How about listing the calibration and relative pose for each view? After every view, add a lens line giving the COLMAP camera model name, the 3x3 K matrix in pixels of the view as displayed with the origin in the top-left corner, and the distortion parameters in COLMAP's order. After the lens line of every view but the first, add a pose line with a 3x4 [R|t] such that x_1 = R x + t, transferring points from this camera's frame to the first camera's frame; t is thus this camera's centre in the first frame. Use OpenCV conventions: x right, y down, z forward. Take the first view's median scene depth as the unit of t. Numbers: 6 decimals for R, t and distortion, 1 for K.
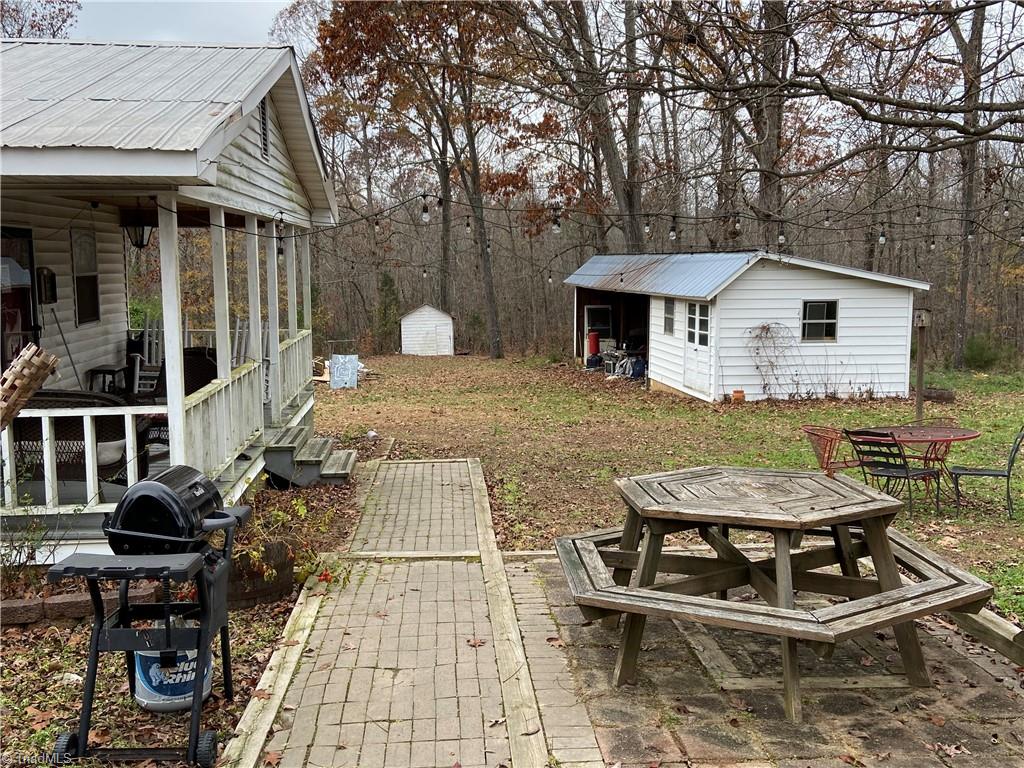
lens RADIAL K [[988.5, 0, 507.4], [0, 988.5, 382.6], [0, 0, 1]] dist [0.090682, 0.000000]
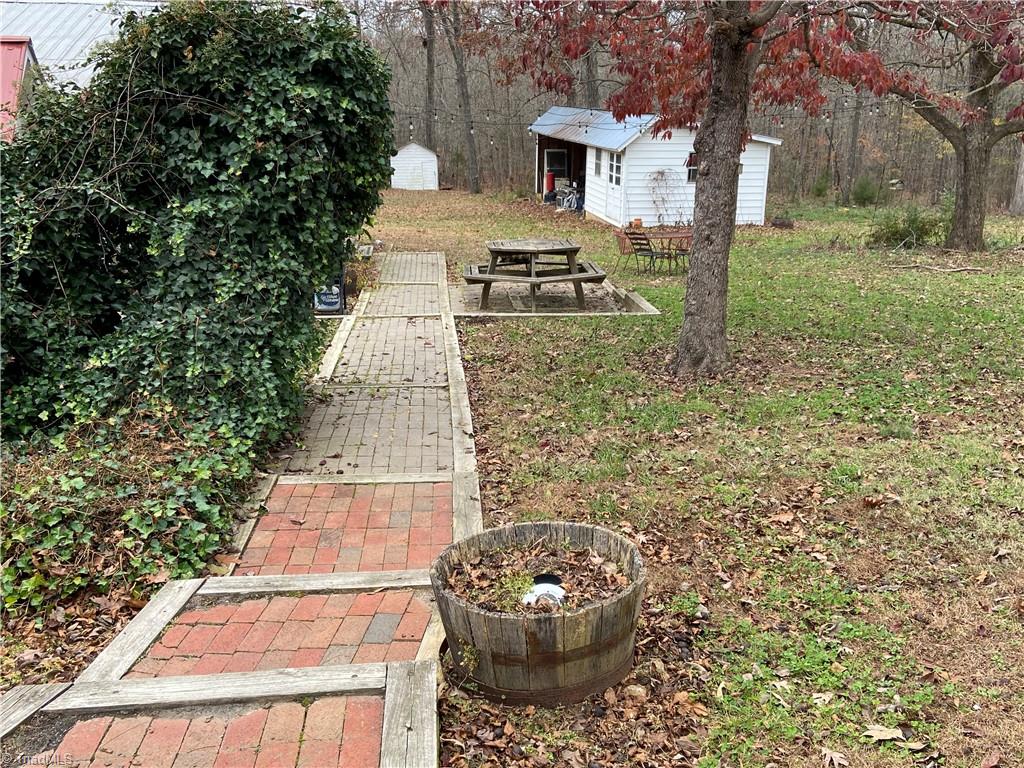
lens RADIAL K [[988.5, 0, 519.0], [0, 988.5, 382.6], [0, 0, 1]] dist [0.090682, 0.000000]
pose [[0.999694, 0.007145, 0.023694, 0.029214], [-0.010907, 0.986618, 0.162682, 0.008515], [-0.022215, -0.162891, 0.986394, -0.345601]]
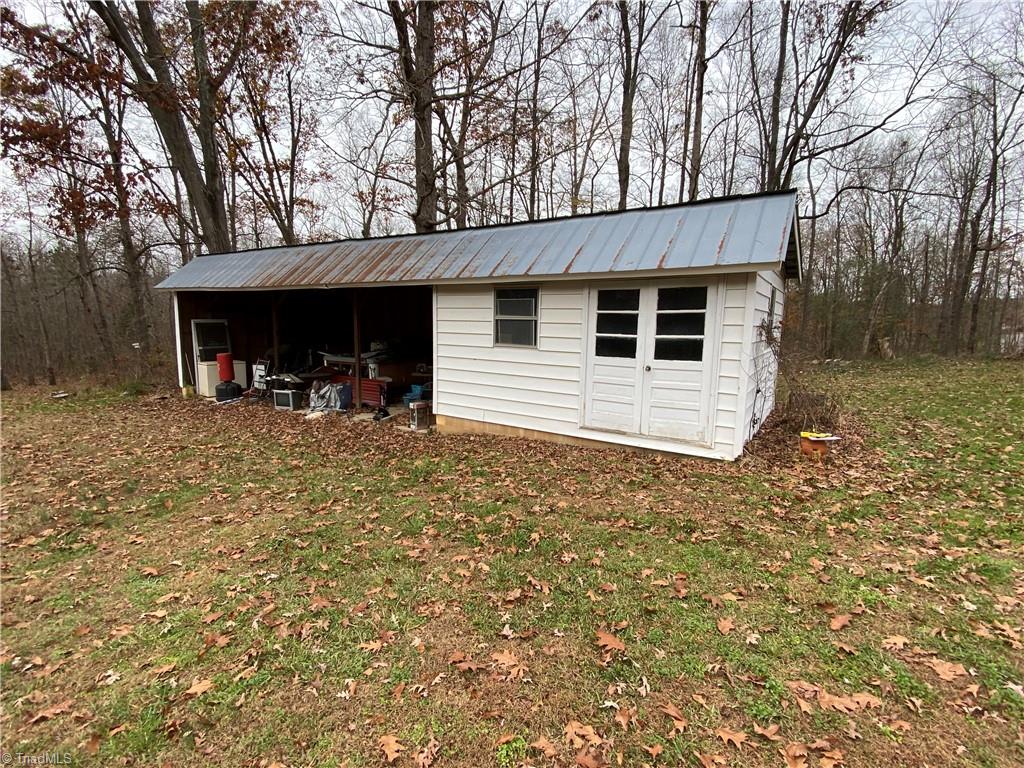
lens RADIAL K [[480.9, 0, 512.0], [0, 480.9, 384.9], [0, 0, 1]] dist [-0.001548, -0.000058]
pose [[0.641959, -0.093245, 0.761048, -0.066826], [0.073092, 0.995500, 0.060317, -0.042747], [-0.763247, 0.016905, 0.645885, 0.811366]]
